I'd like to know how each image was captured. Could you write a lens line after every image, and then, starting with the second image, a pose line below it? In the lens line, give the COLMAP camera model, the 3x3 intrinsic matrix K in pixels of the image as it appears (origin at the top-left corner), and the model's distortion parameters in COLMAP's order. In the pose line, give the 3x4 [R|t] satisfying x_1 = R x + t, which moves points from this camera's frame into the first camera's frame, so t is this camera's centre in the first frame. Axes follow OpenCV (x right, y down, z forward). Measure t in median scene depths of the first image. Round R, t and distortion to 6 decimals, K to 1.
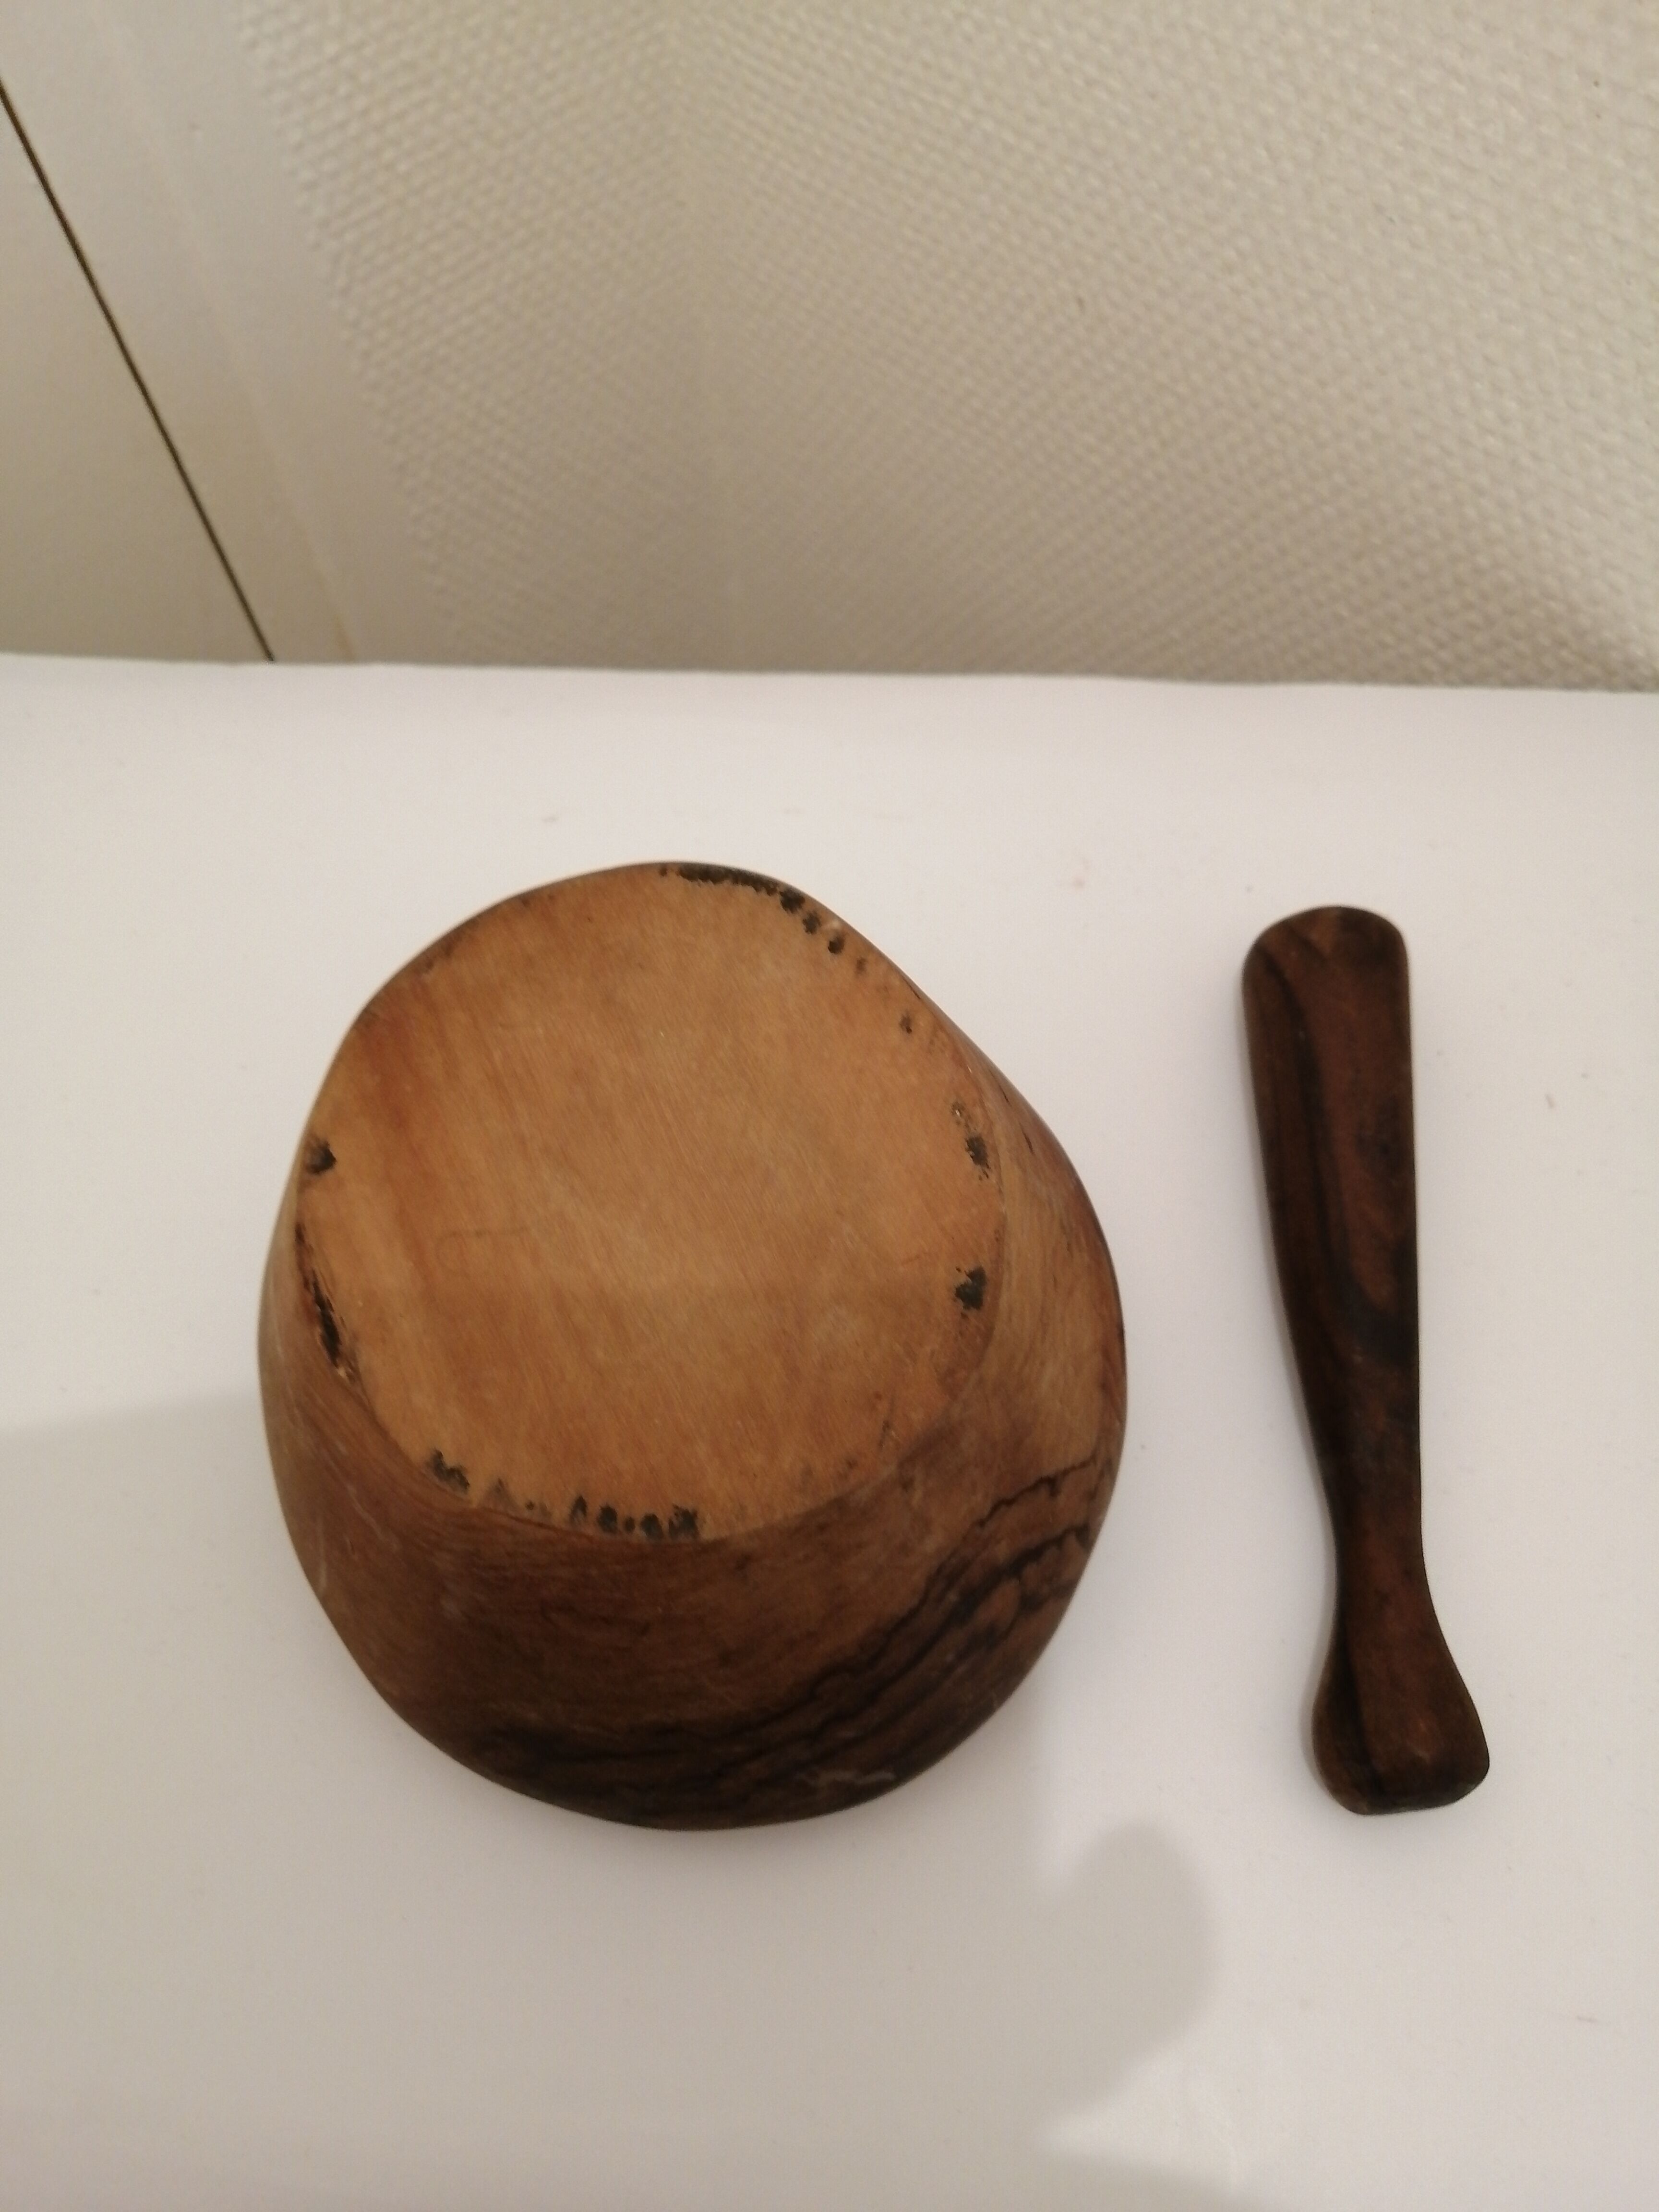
lens RADIAL K [[1863.1, 0, 871.3], [0, 1863.1, 1088.5], [0, 0, 1]] dist [-0.066974, 0.071647]
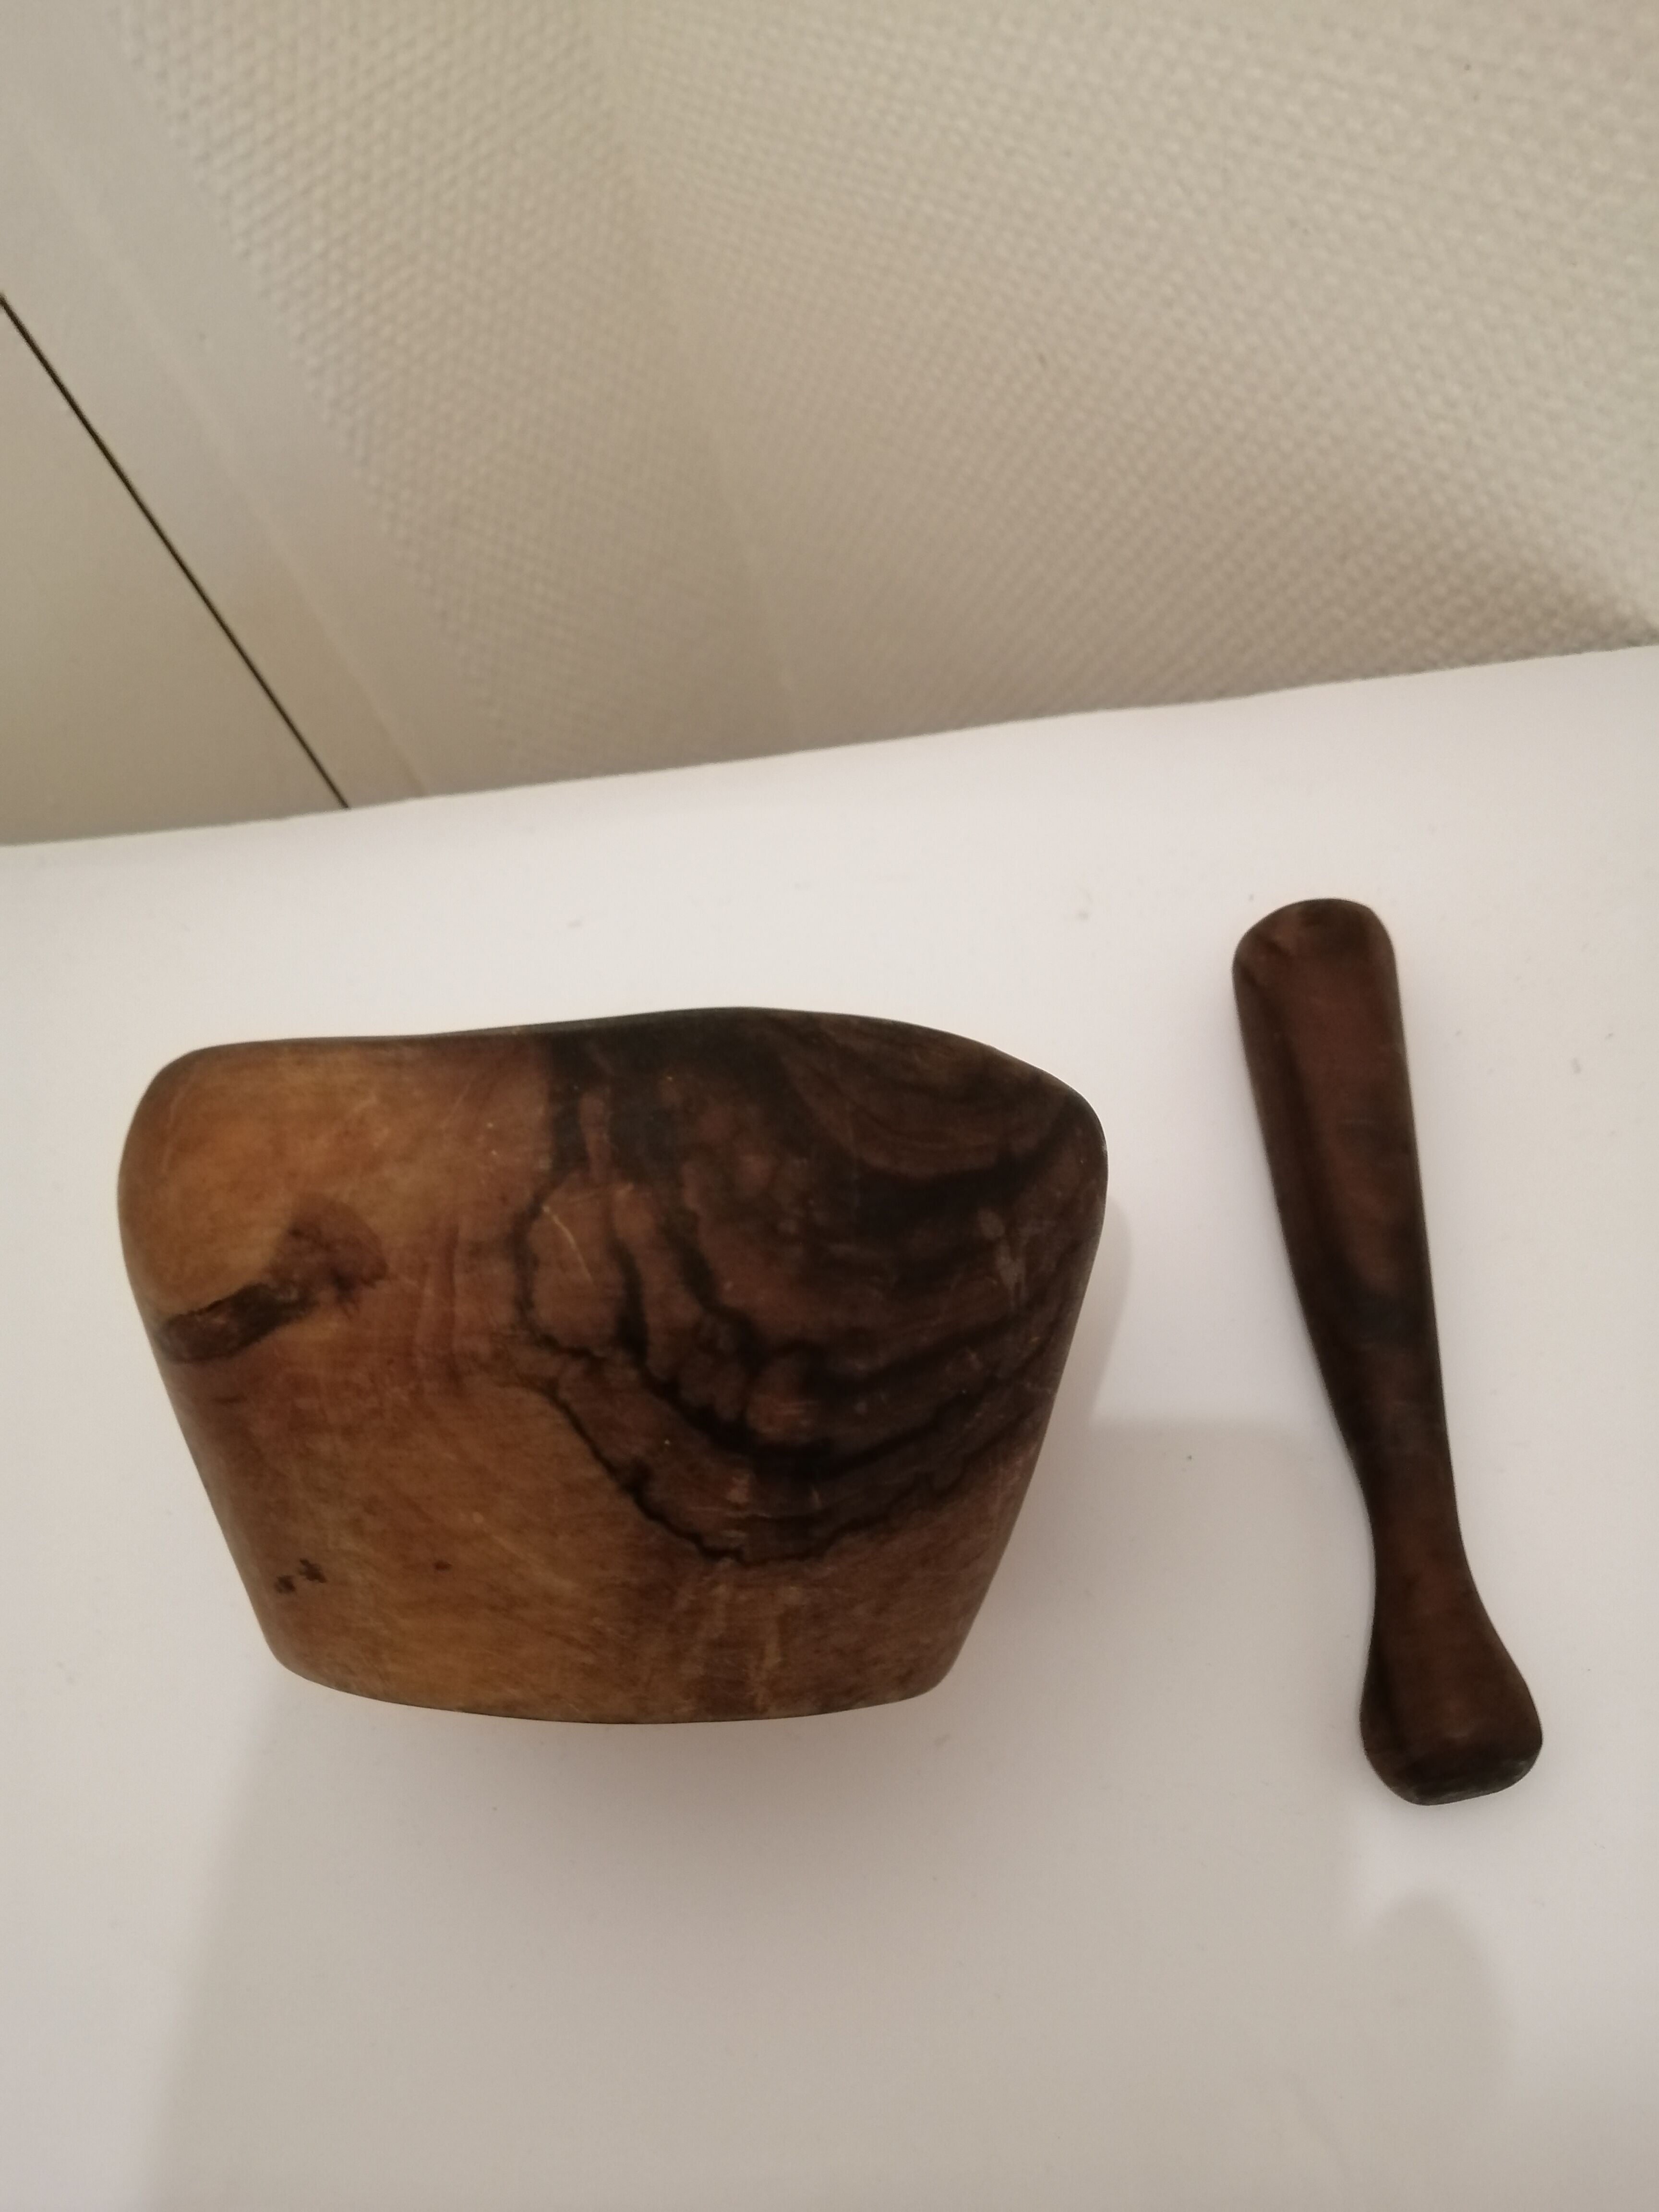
lens RADIAL K [[1849.1, 0, 874.3], [0, 1849.1, 1090.3], [0, 0, 1]] dist [-0.075727, 0.078301]
pose [[0.986617, -0.121790, -0.108421, 0.084262], [0.117173, 0.991951, -0.048005, 0.017805], [0.113395, 0.034659, 0.992945, -0.012294]]
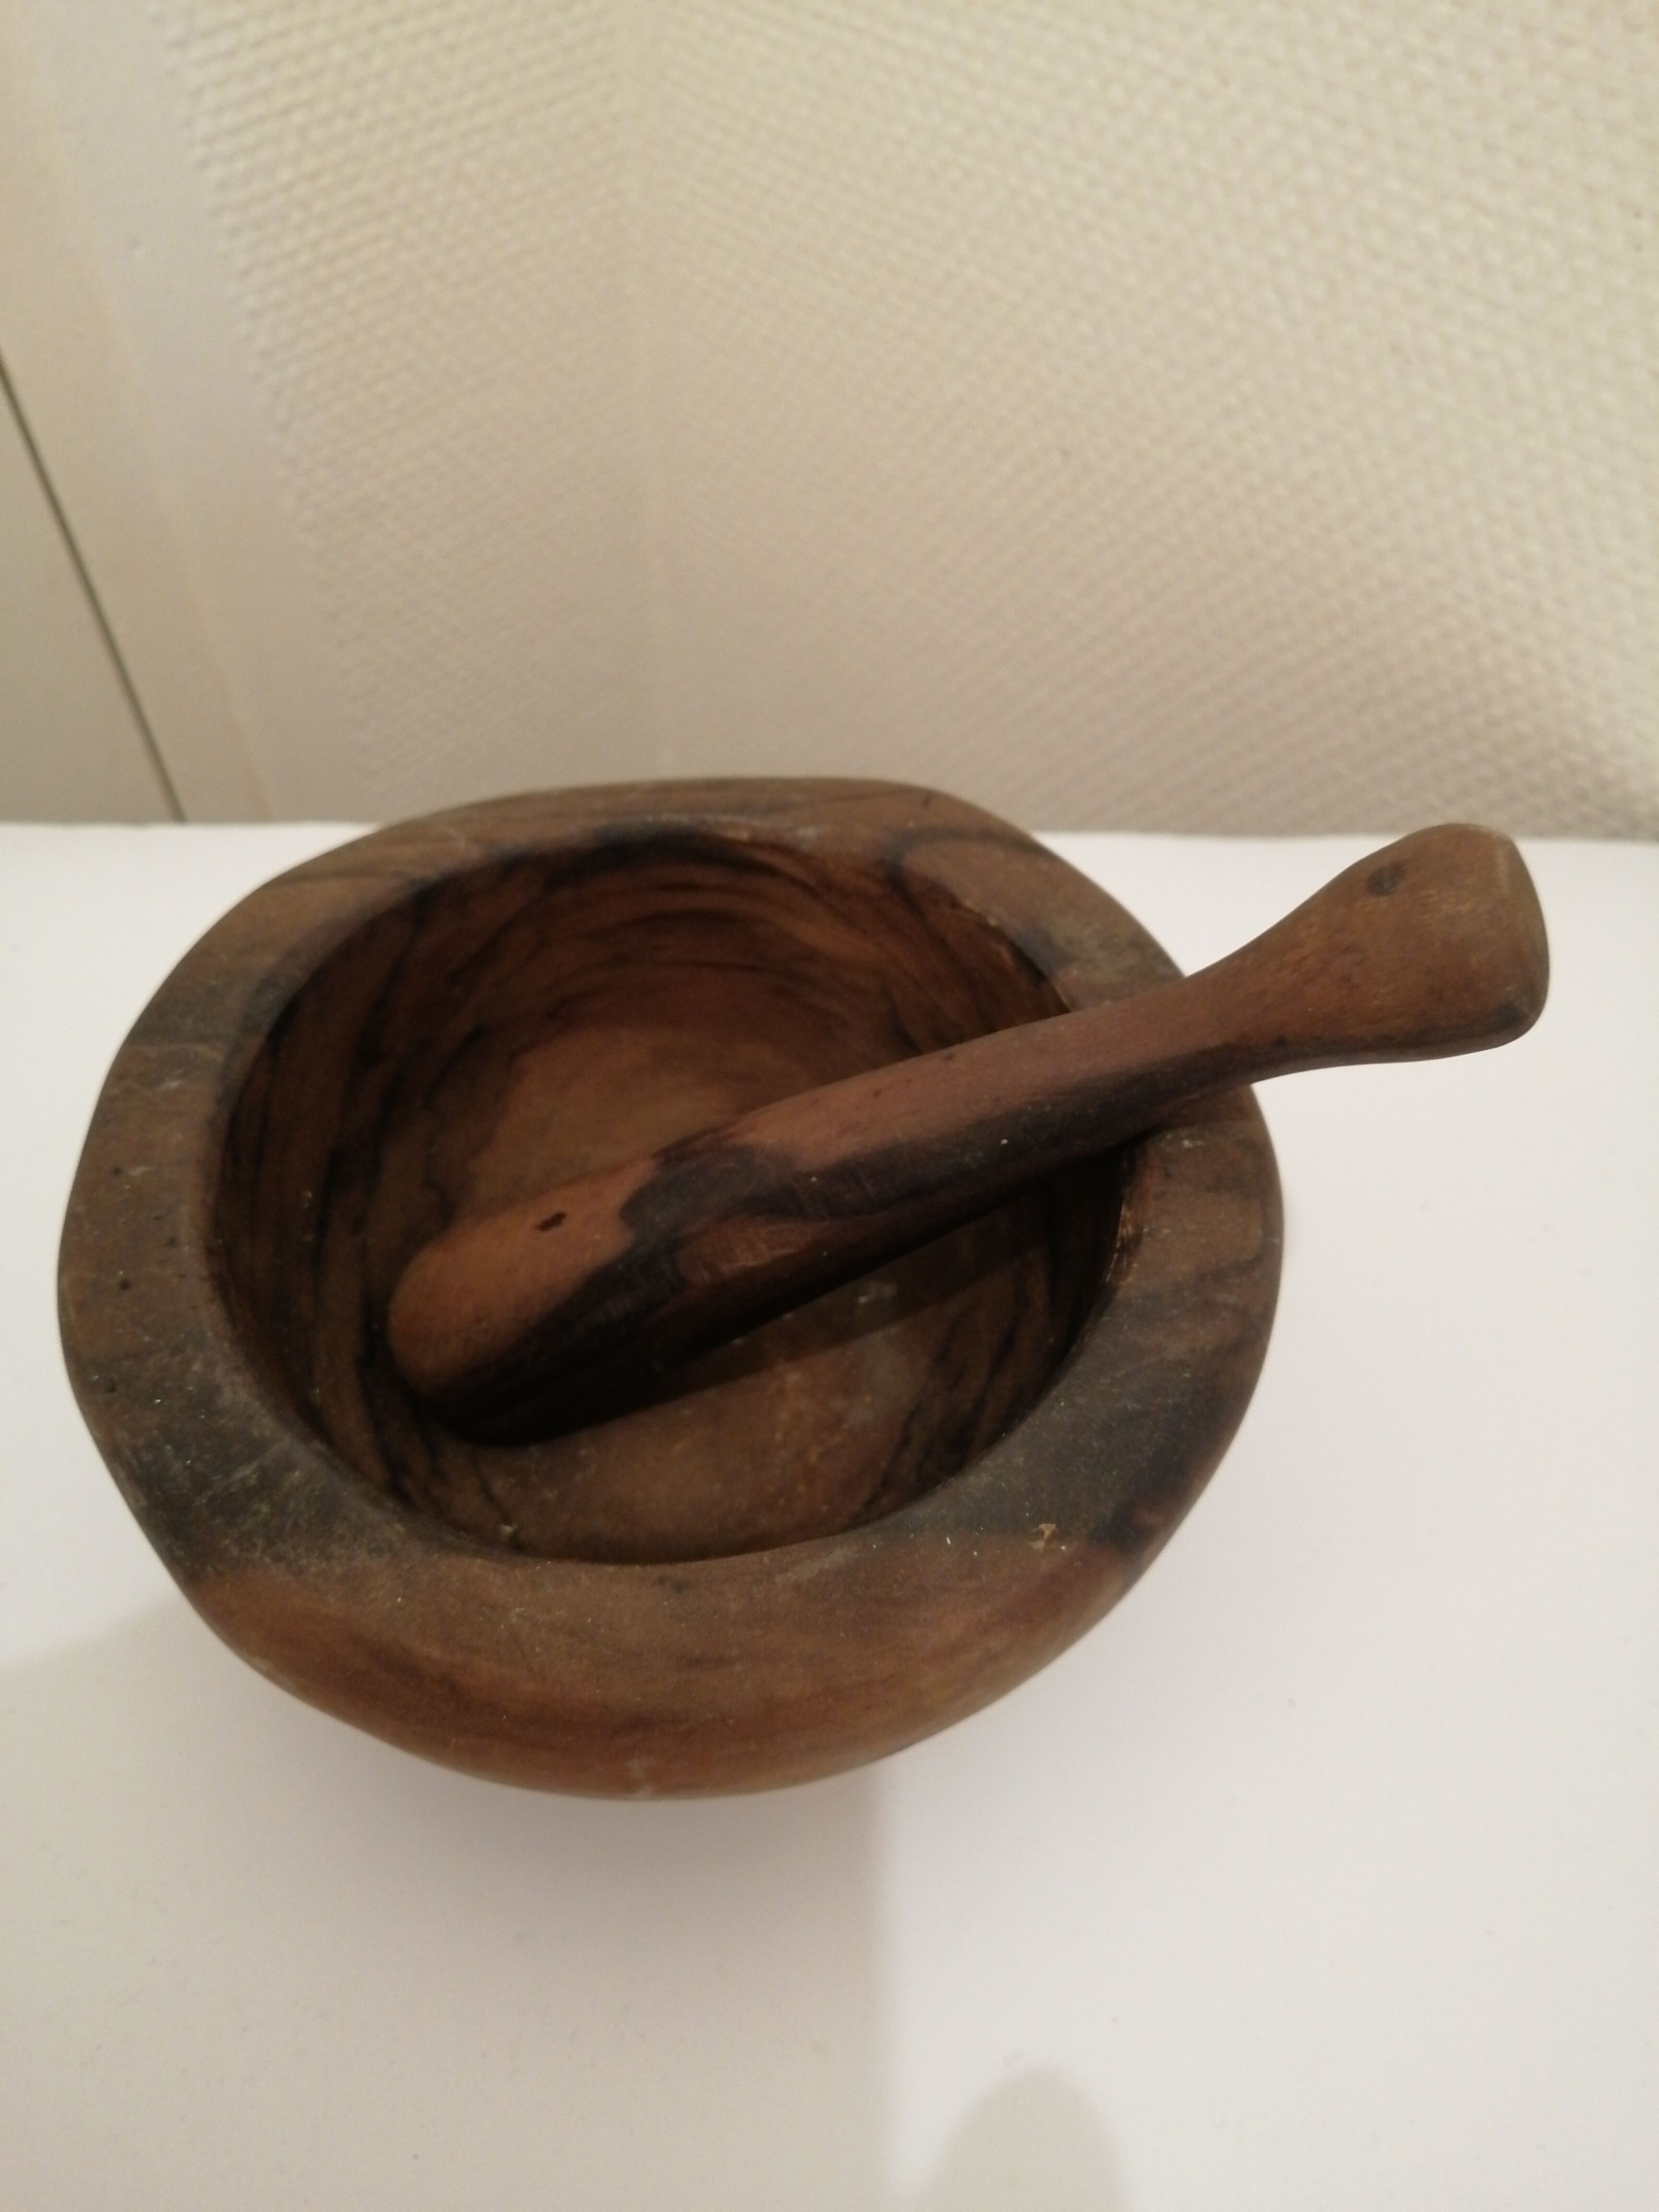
lens RADIAL K [[1831.7, 0, 869.4], [0, 1831.7, 1052.1], [0, 0, 1]] dist [-0.068008, 0.069307]
pose [[0.996899, 0.002188, 0.078664, -0.064529], [0.008416, 0.990916, -0.134219, 0.012626], [-0.078243, 0.134465, 0.987824, 0.111415]]
